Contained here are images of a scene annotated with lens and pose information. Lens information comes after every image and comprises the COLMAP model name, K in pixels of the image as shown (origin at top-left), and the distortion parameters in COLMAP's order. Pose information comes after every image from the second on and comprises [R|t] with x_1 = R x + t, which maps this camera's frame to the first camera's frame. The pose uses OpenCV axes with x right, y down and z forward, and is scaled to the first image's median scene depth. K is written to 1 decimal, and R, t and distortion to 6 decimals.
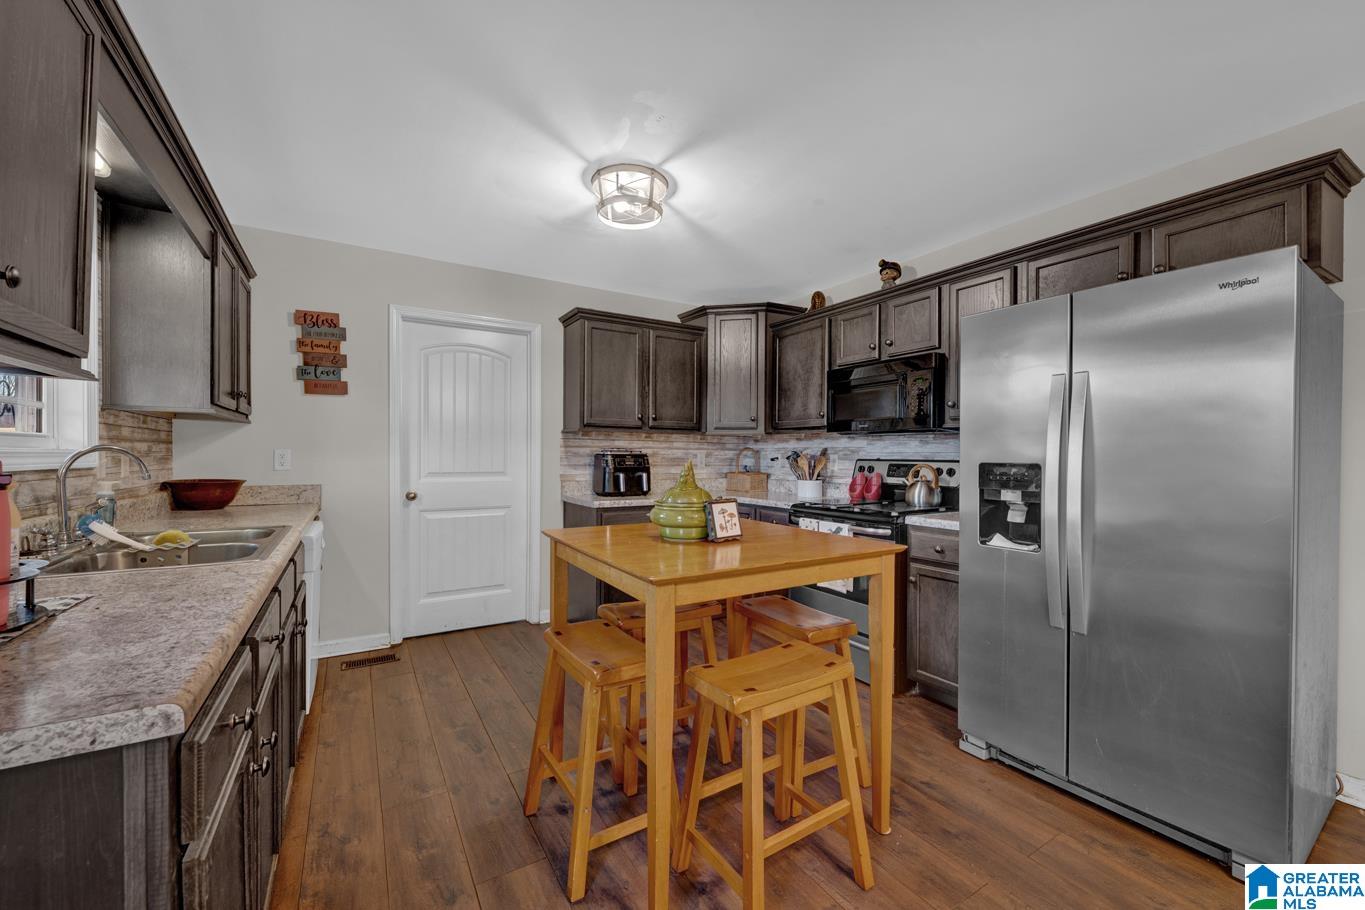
lens RADIAL K [[535.1, 0, 686.9], [0, 535.1, 455.8], [0, 0, 1]] dist [-0.000936, -0.000087]
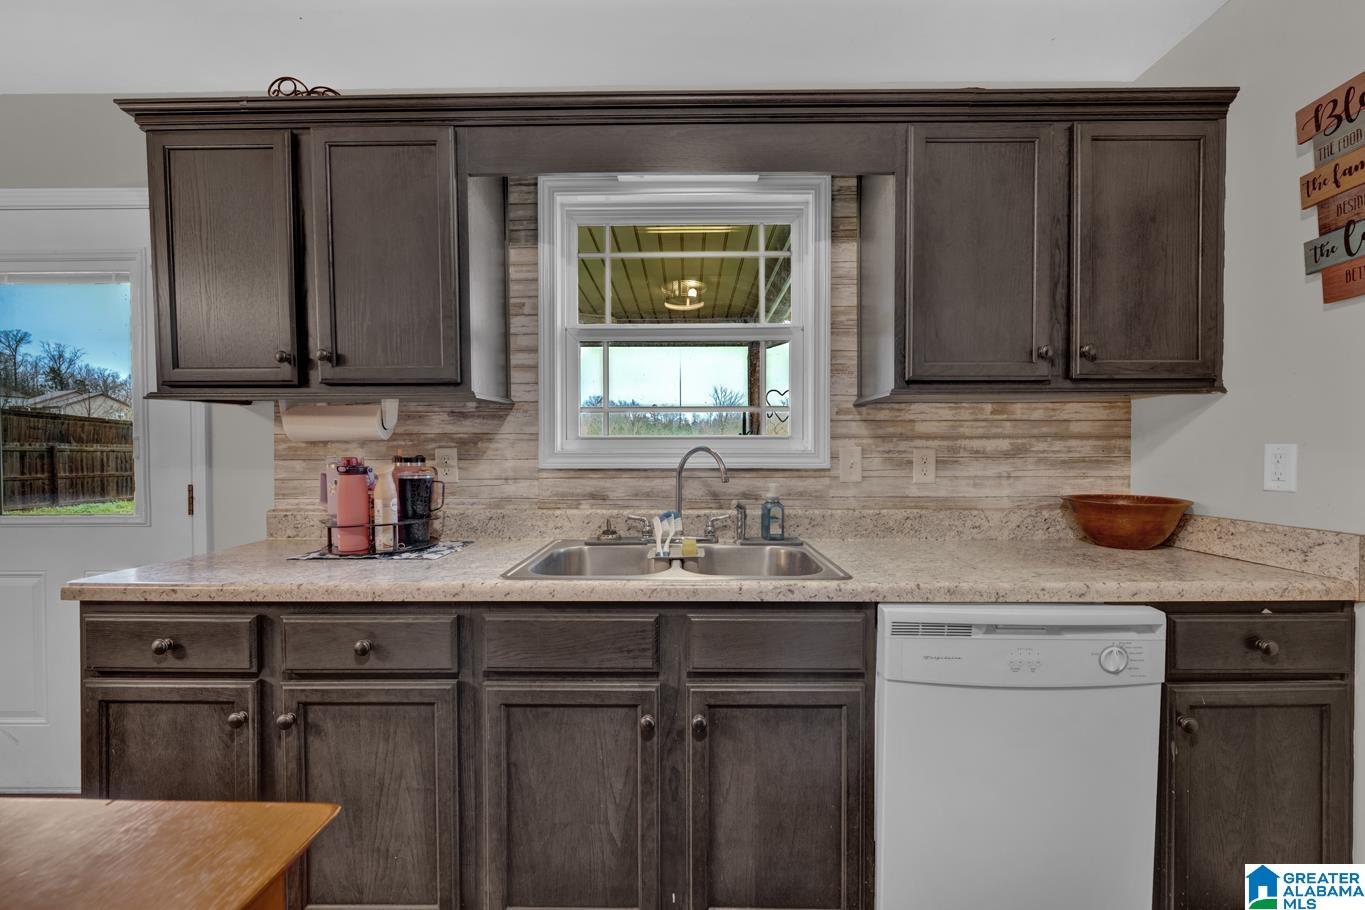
lens RADIAL K [[535.1, 0, 683.4], [0, 535.1, 462.0], [0, 0, 1]] dist [-0.000936, -0.000087]
pose [[-0.536944, 0.007050, -0.843588, -0.112385], [-0.005375, 0.999916, 0.011778, 0.000726], [0.843601, 0.010859, -0.536861, 0.812766]]
